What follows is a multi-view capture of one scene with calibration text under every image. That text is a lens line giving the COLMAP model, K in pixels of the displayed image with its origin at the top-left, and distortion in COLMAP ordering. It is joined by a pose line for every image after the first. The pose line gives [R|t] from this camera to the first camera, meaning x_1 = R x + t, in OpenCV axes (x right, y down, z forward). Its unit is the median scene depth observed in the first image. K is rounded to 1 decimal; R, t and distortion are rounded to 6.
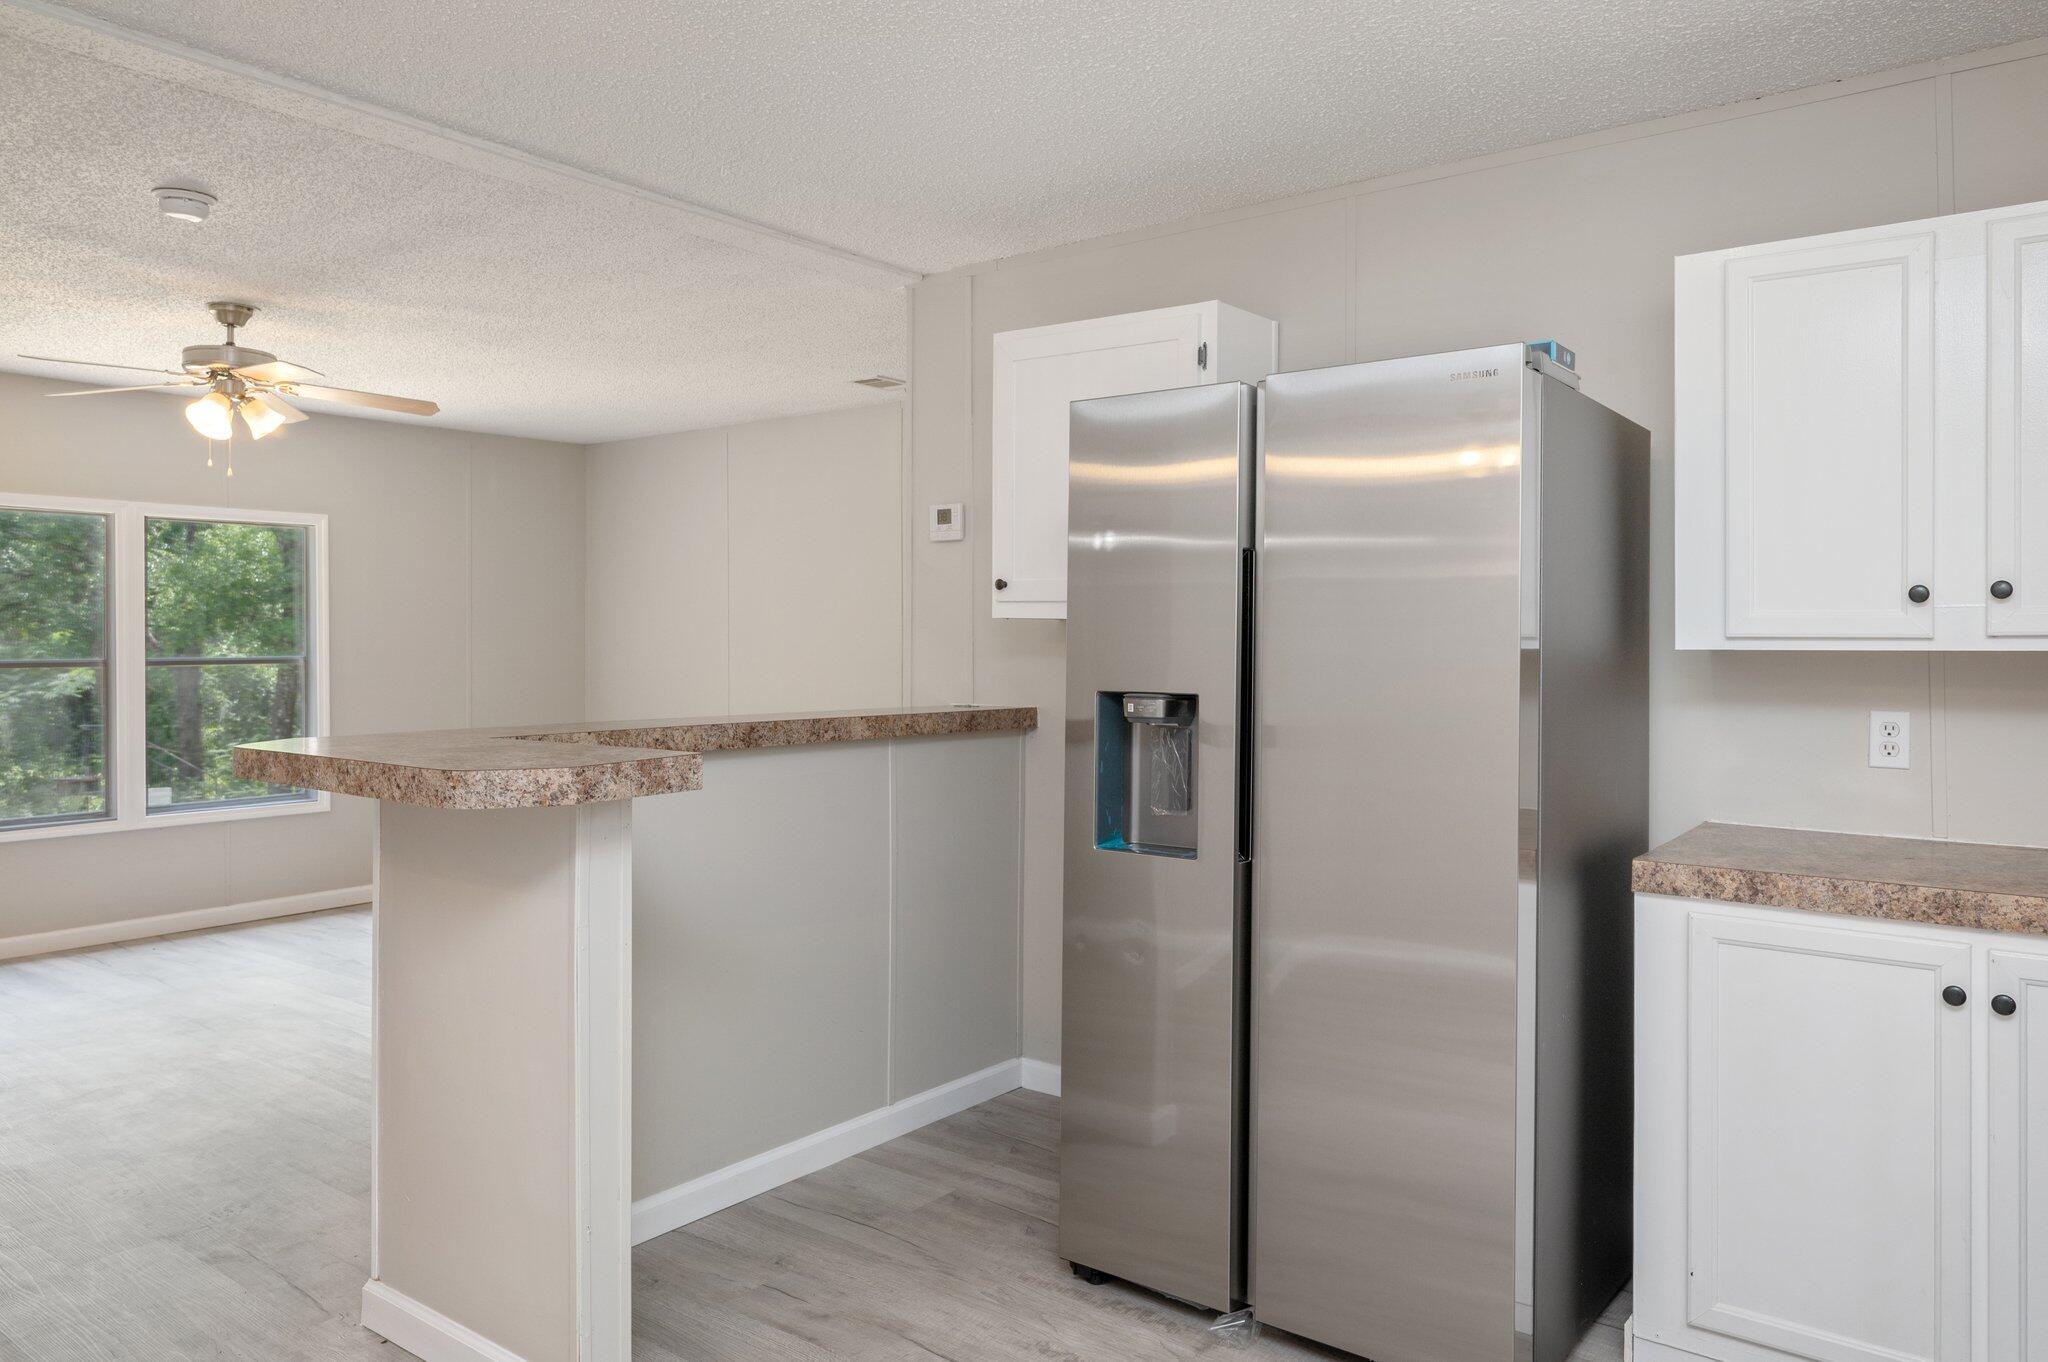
lens RADIAL K [[1388.5, 0, 1031.9], [0, 1388.5, 646.2], [0, 0, 1]] dist [-0.004306, 0.001545]
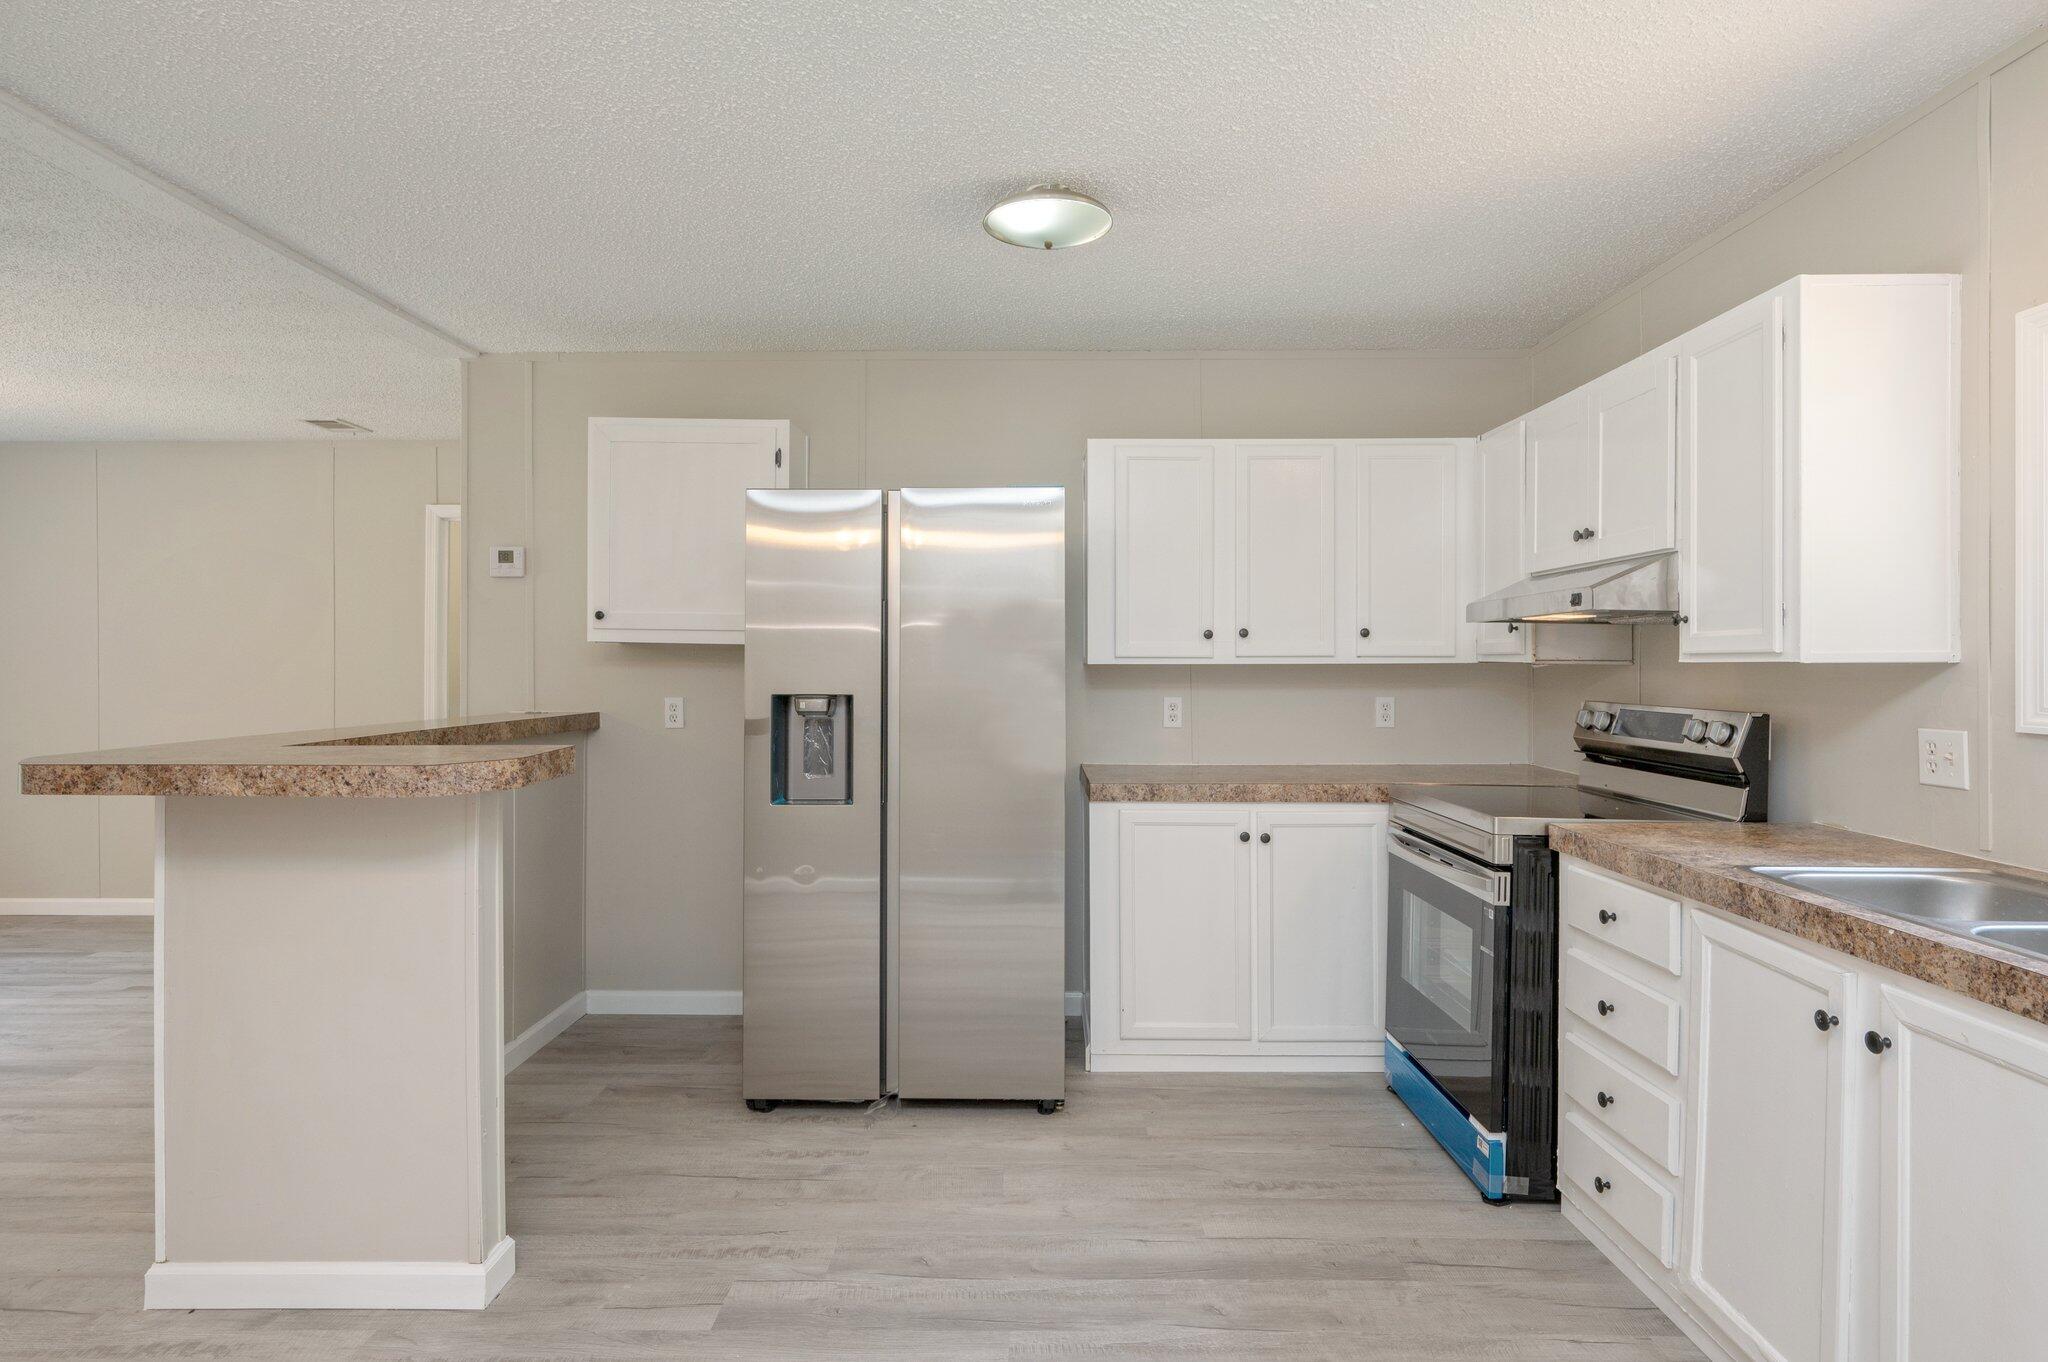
lens RADIAL K [[1121.9, 0, 1025.2], [0, 1121.9, 669.0], [0, 0, 1]] dist [-0.004050, -0.000776]
pose [[0.797306, -0.005717, 0.603548, -0.463370], [0.003361, 0.999982, 0.005032, 0.001514], [-0.603566, -0.001984, 0.797311, -0.078633]]
